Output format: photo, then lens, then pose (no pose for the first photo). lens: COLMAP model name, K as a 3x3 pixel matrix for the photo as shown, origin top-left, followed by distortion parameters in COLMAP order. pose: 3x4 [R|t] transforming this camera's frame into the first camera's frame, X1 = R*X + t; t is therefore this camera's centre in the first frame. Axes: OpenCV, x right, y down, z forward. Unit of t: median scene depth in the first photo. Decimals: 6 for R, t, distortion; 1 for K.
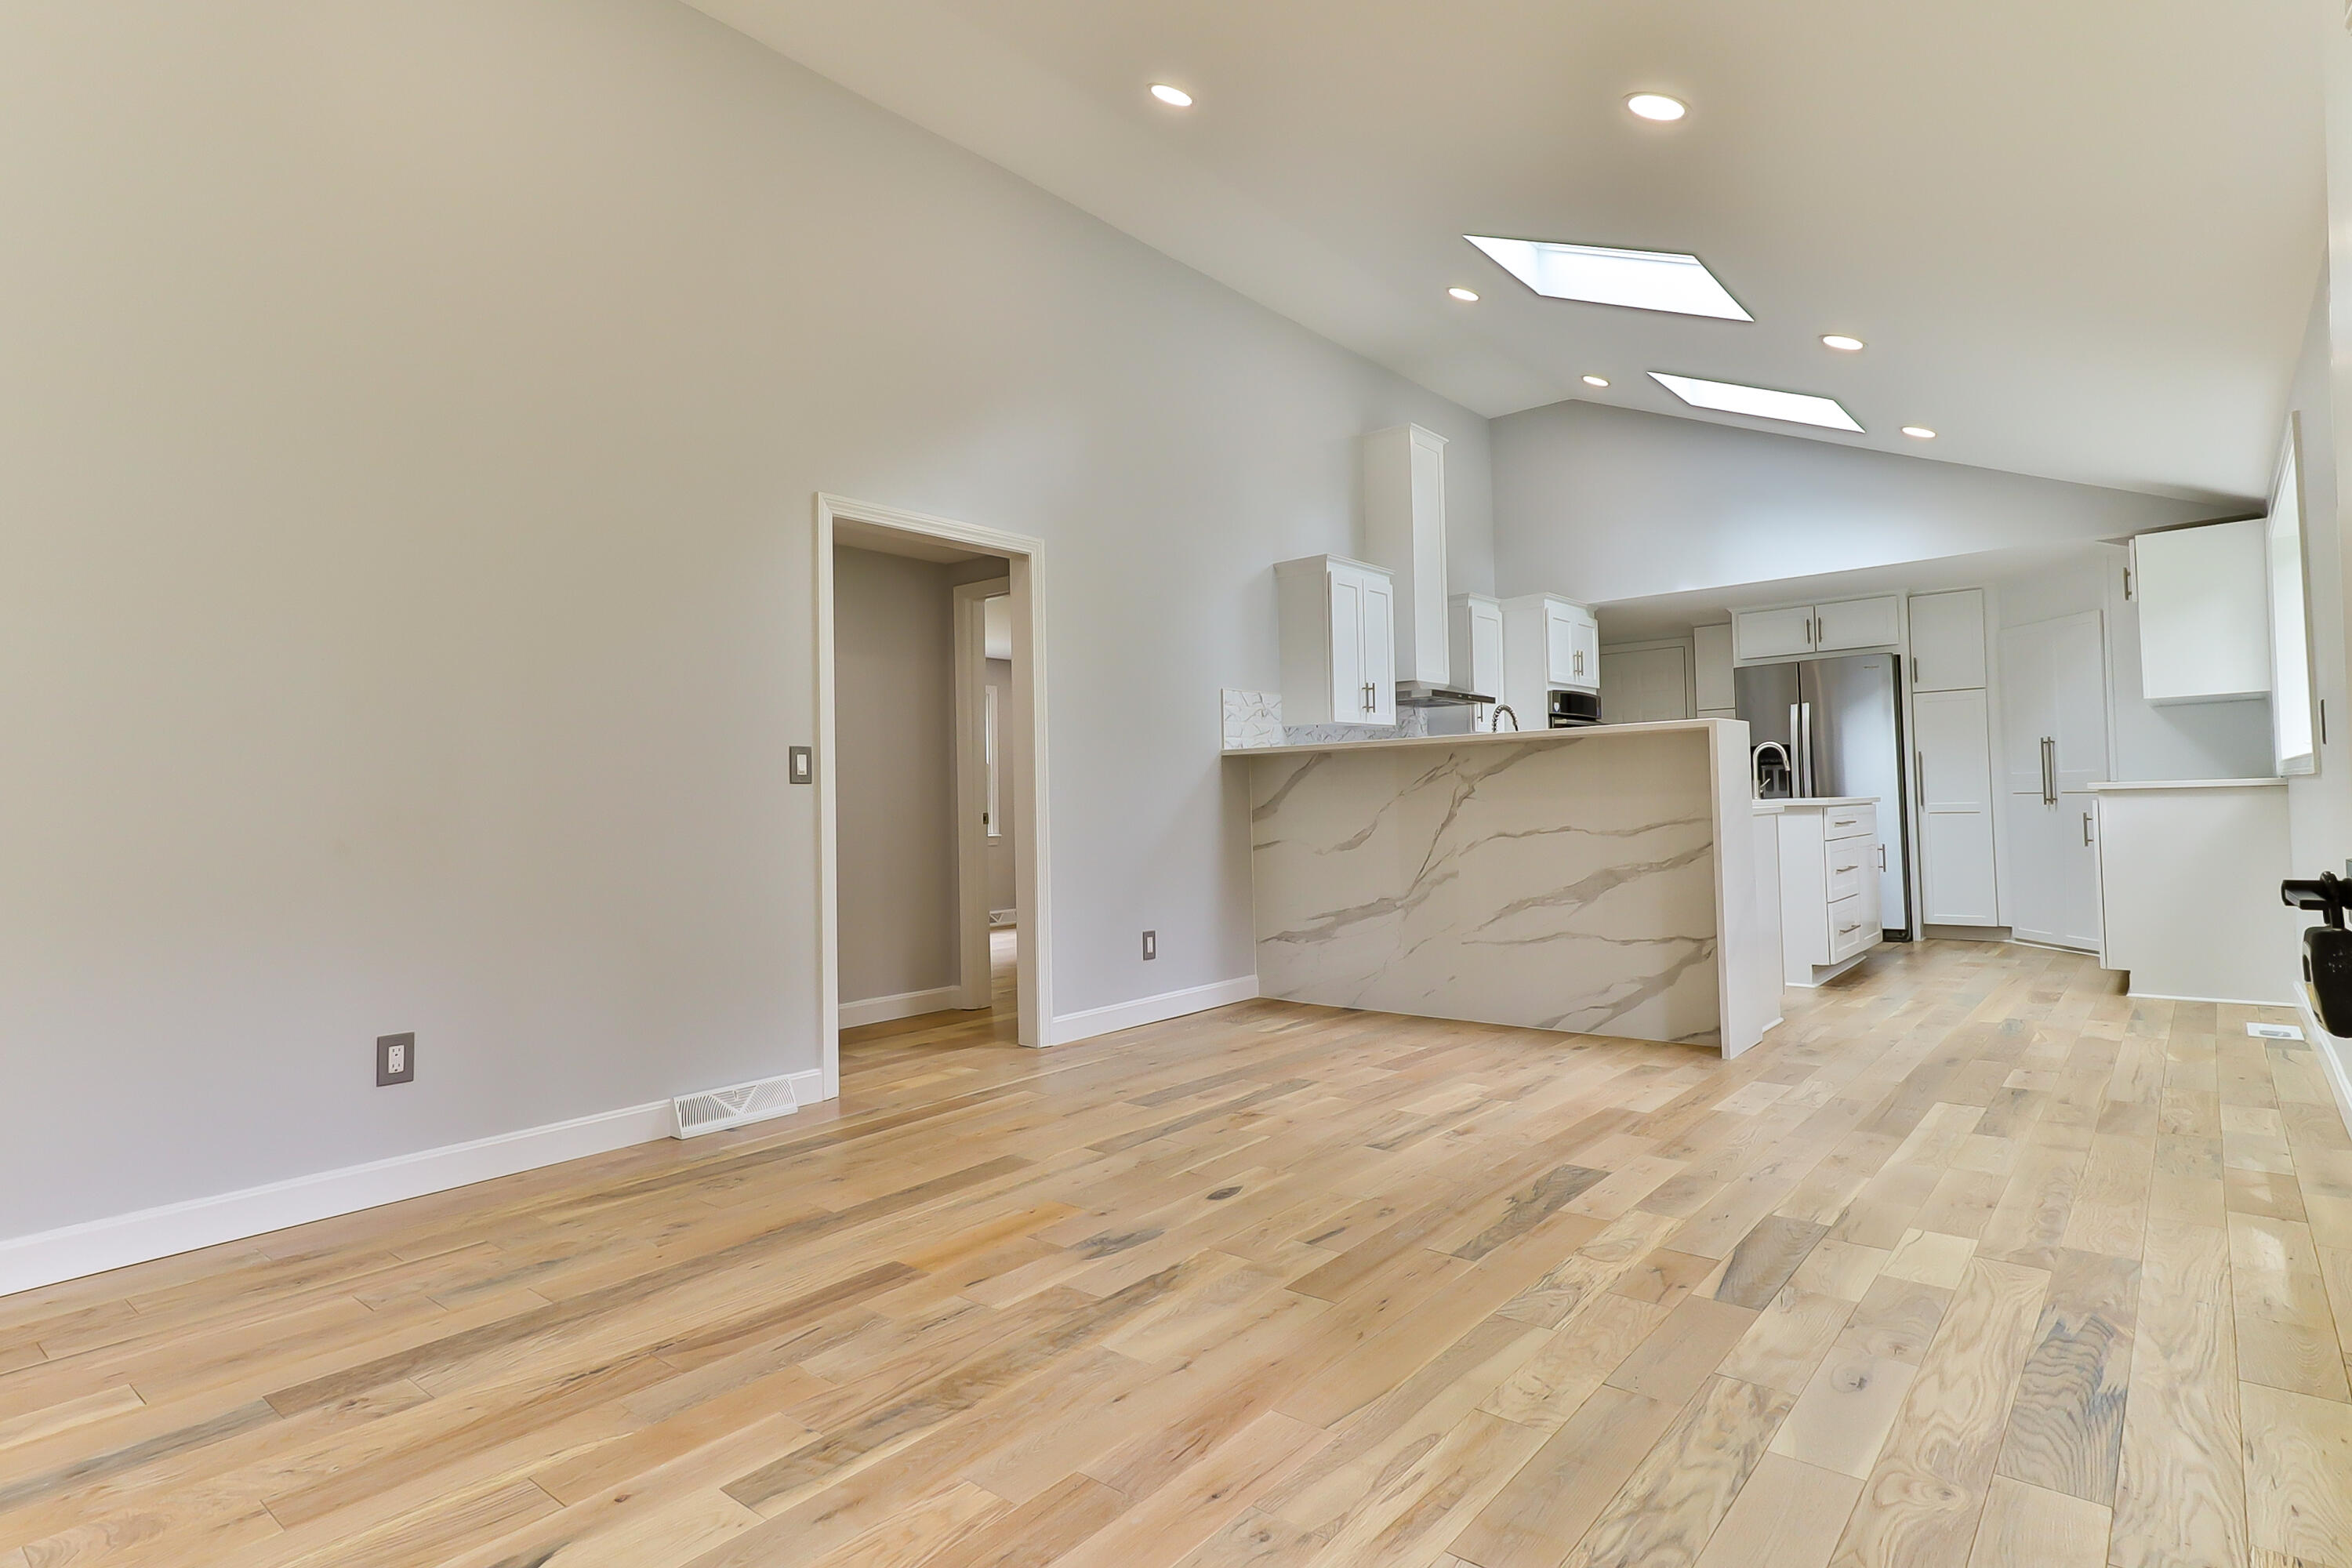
lens RADIAL K [[1266.1, 0, 1141.8], [0, 1266.1, 773.5], [0, 0, 1]] dist [0.028154, 0.002490]
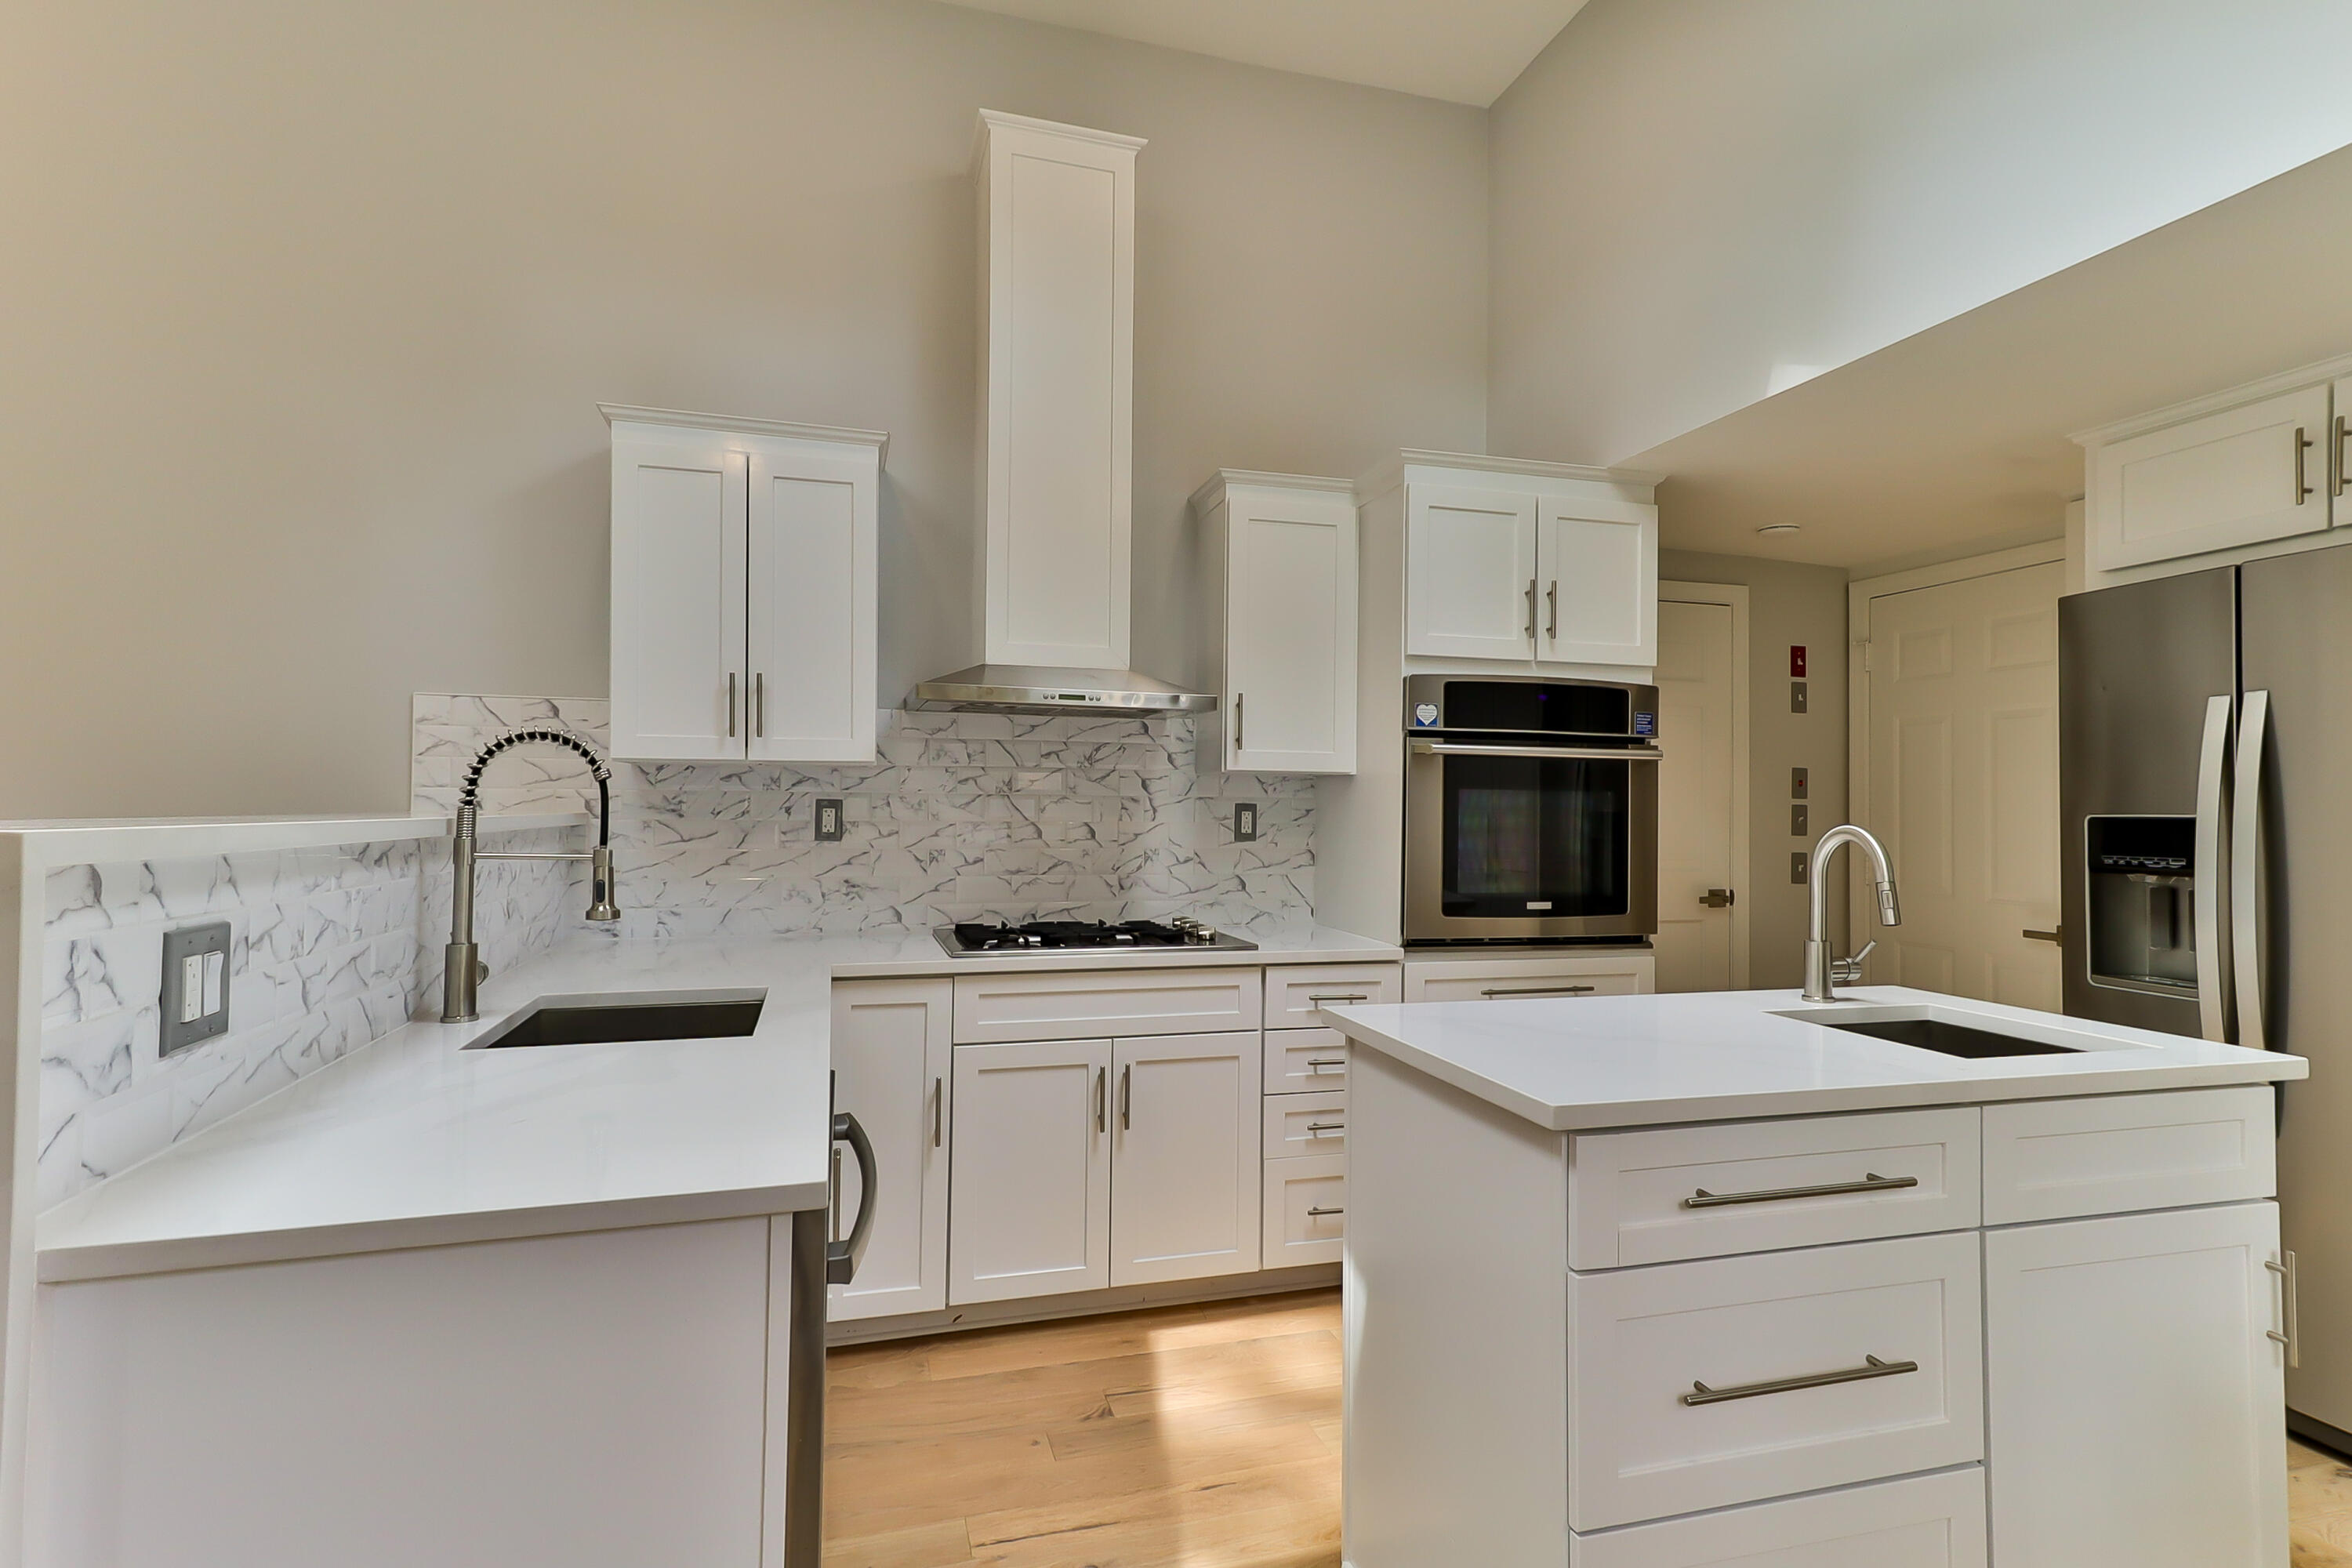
lens RADIAL K [[1194.1, 0, 1202.9], [0, 1194.1, 780.7], [0, 0, 1]] dist [0.024364, 0.000951]
pose [[0.832390, 0.020298, -0.553818, 0.493695], [-0.012125, 0.999757, 0.018418, -0.036938], [0.554058, -0.008616, 0.832434, 0.630129]]
